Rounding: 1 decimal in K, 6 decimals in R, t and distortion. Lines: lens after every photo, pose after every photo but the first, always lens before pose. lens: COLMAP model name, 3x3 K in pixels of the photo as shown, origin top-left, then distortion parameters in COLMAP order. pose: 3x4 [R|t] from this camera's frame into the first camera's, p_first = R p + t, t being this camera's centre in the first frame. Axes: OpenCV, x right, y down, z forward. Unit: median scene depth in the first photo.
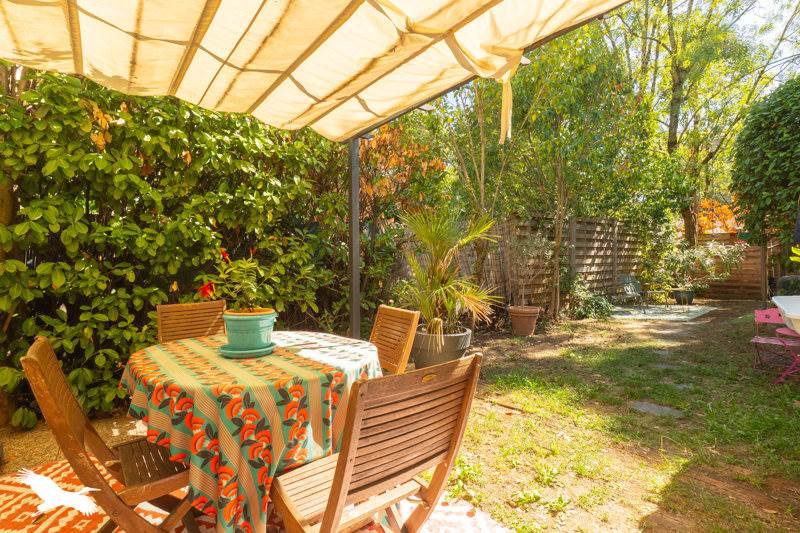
lens RADIAL K [[377.1, 0, 396.2], [0, 377.1, 262.5], [0, 0, 1]] dist [0.003549, 0.000246]
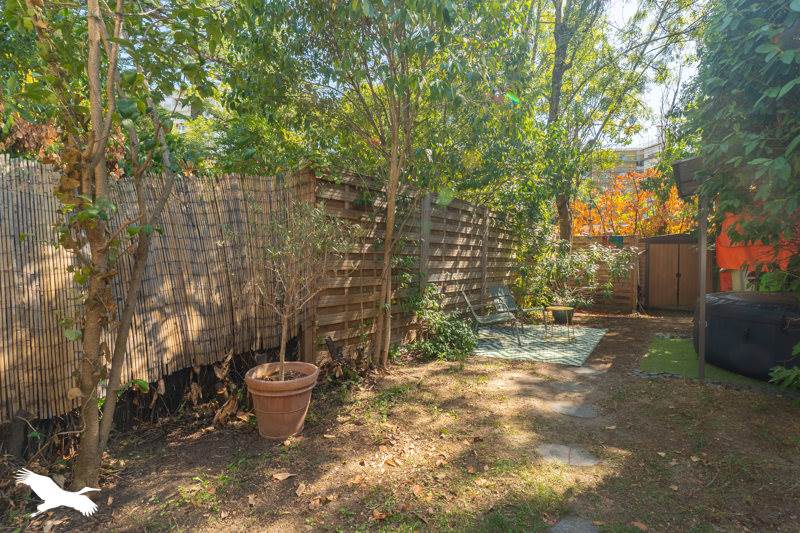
lens RADIAL K [[377.1, 0, 402.1], [0, 377.1, 265.9], [0, 0, 1]] dist [0.003549, 0.000246]
pose [[0.958145, 0.021355, 0.285487, 0.230169], [-0.025915, 0.999590, 0.012204, -0.007298], [-0.285109, -0.019091, 0.958305, 0.365108]]
